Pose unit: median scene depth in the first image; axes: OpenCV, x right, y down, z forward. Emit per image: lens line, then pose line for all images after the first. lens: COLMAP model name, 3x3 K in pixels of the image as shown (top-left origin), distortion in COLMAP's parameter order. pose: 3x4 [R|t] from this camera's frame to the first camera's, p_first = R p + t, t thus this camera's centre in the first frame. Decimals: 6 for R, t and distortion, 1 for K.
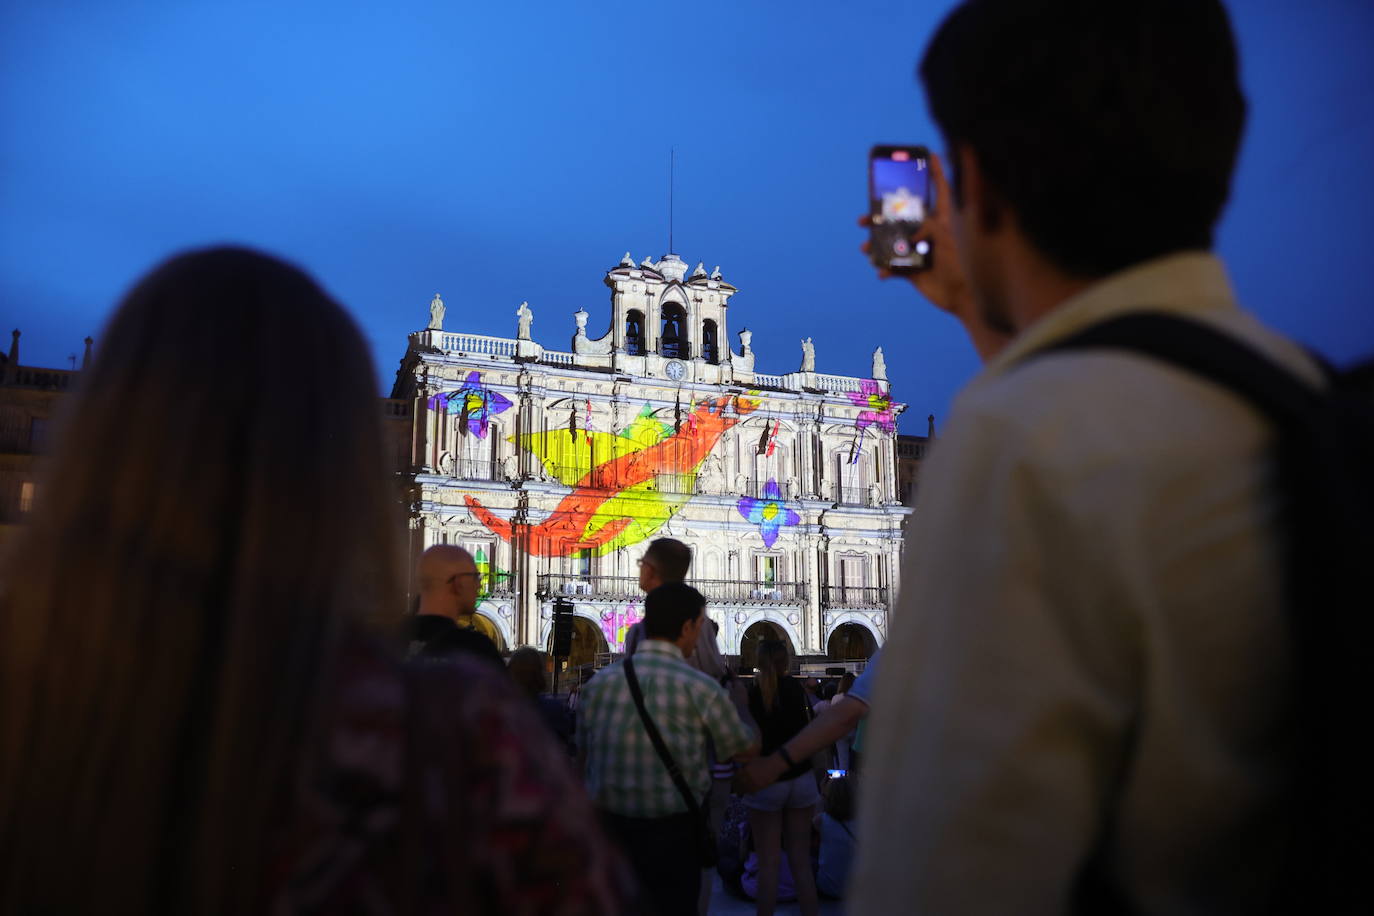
lens RADIAL K [[1112.8, 0, 687.0], [0, 1112.8, 458.0], [0, 0, 1]] dist [-0.094619, 0.097808]
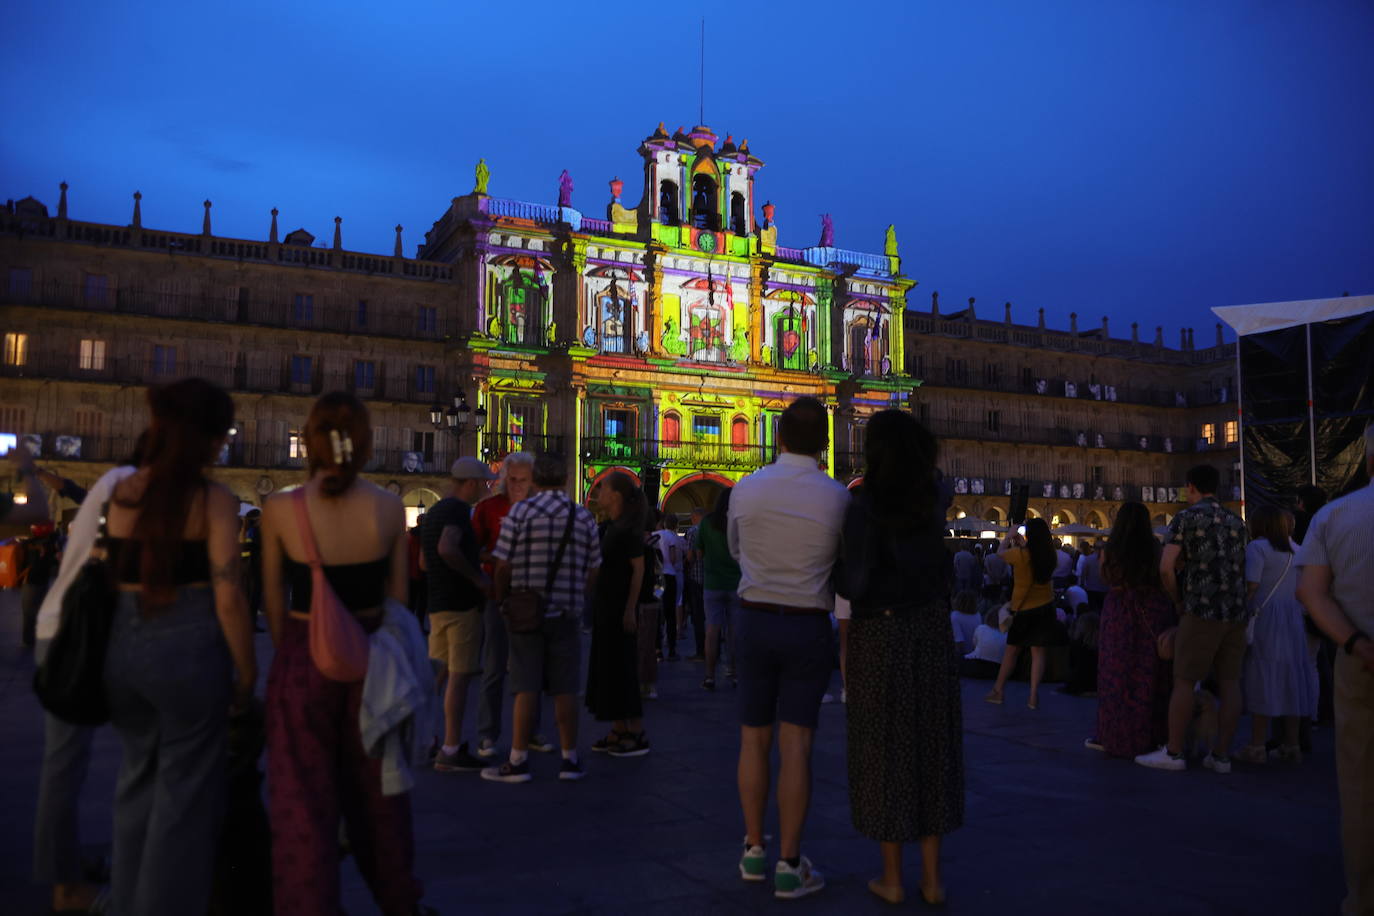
lens RADIAL K [[1112.8, 0, 687.0], [0, 1112.8, 458.0], [0, 0, 1]] dist [-0.094619, 0.097808]
pose [[0.995751, 0.017922, 0.090327, -0.117272], [-0.029630, 0.991071, 0.129998, -0.013022], [-0.087191, -0.132122, 0.987391, -0.040393]]
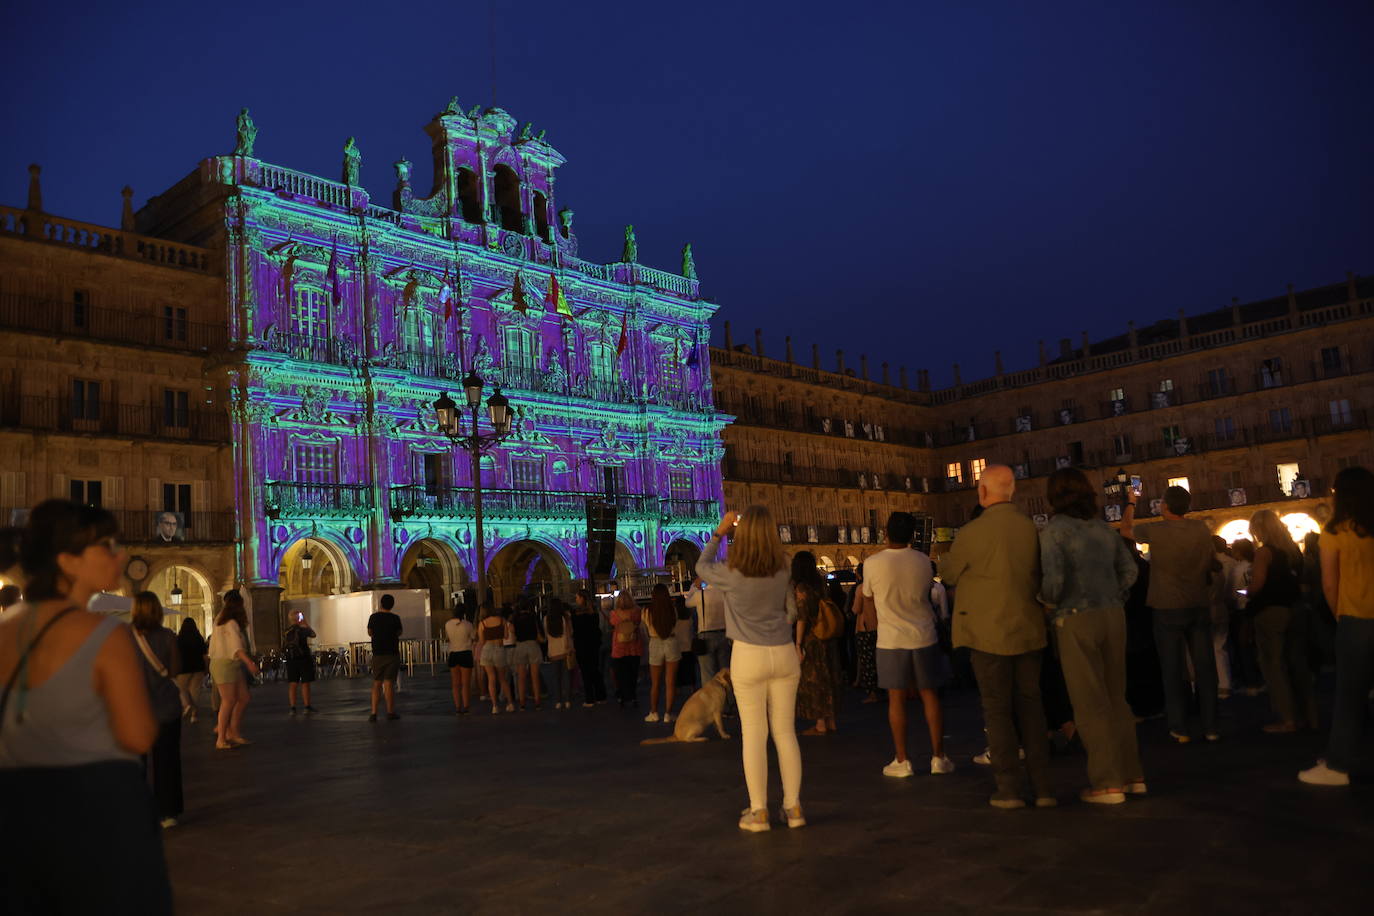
lens RADIAL K [[1112.8, 0, 687.0], [0, 1112.8, 458.0], [0, 0, 1]] dist [-0.094619, 0.097808]
pose [[0.873339, 0.000458, 0.487113, -0.300397], [-0.024602, 0.998765, 0.043169, 0.041927], [-0.486492, -0.049685, 0.872271, 0.199172]]
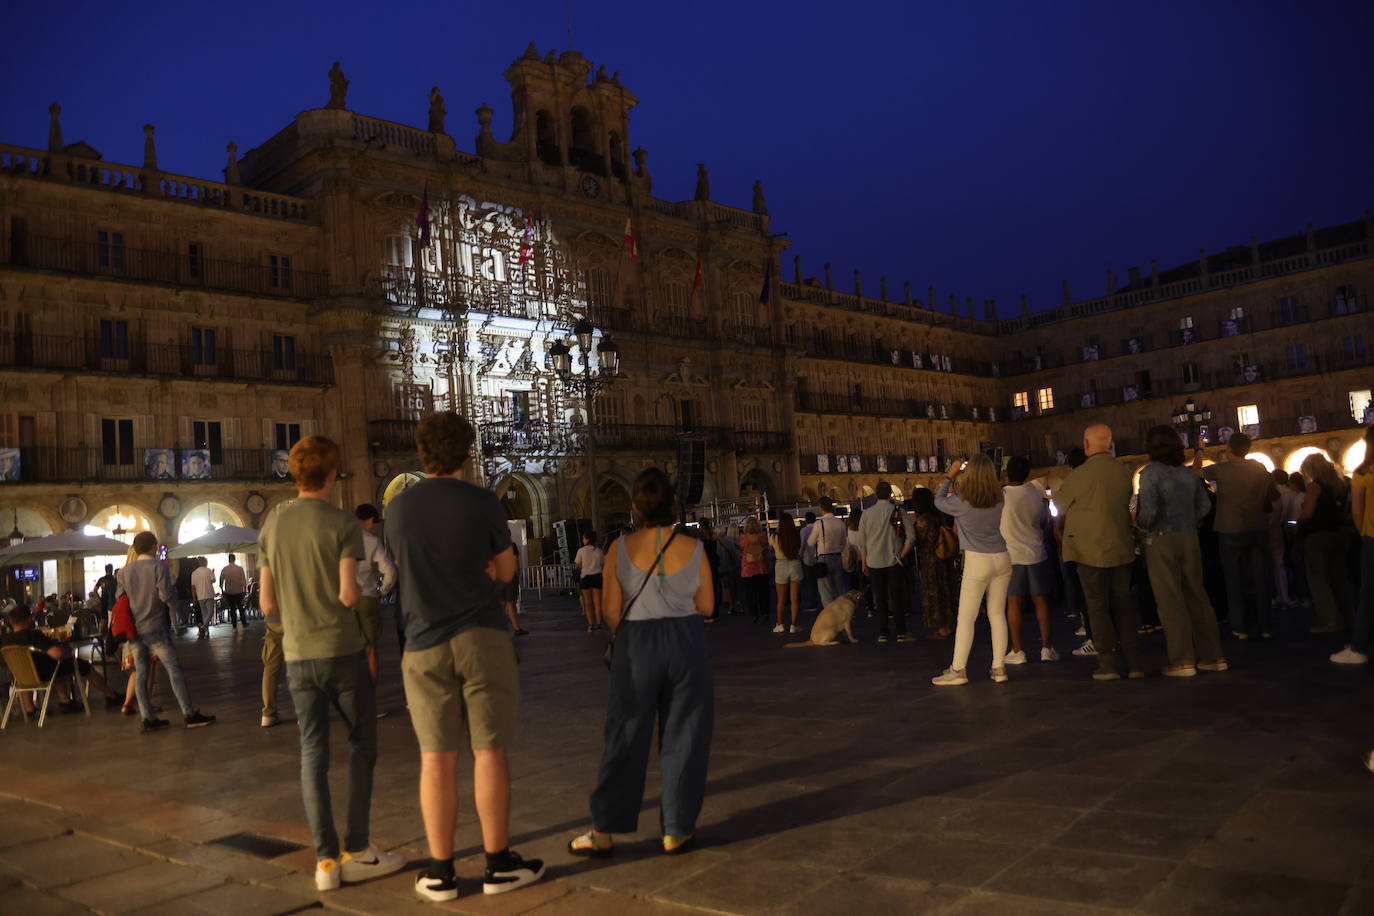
lens RADIAL K [[1112.8, 0, 687.0], [0, 1112.8, 458.0], [0, 0, 1]] dist [-0.094619, 0.097808]
pose [[0.897590, -0.037764, 0.439210, -0.326638], [-0.010760, 0.994150, 0.107469, 0.037171], [-0.440699, -0.101189, 0.891933, 0.178979]]
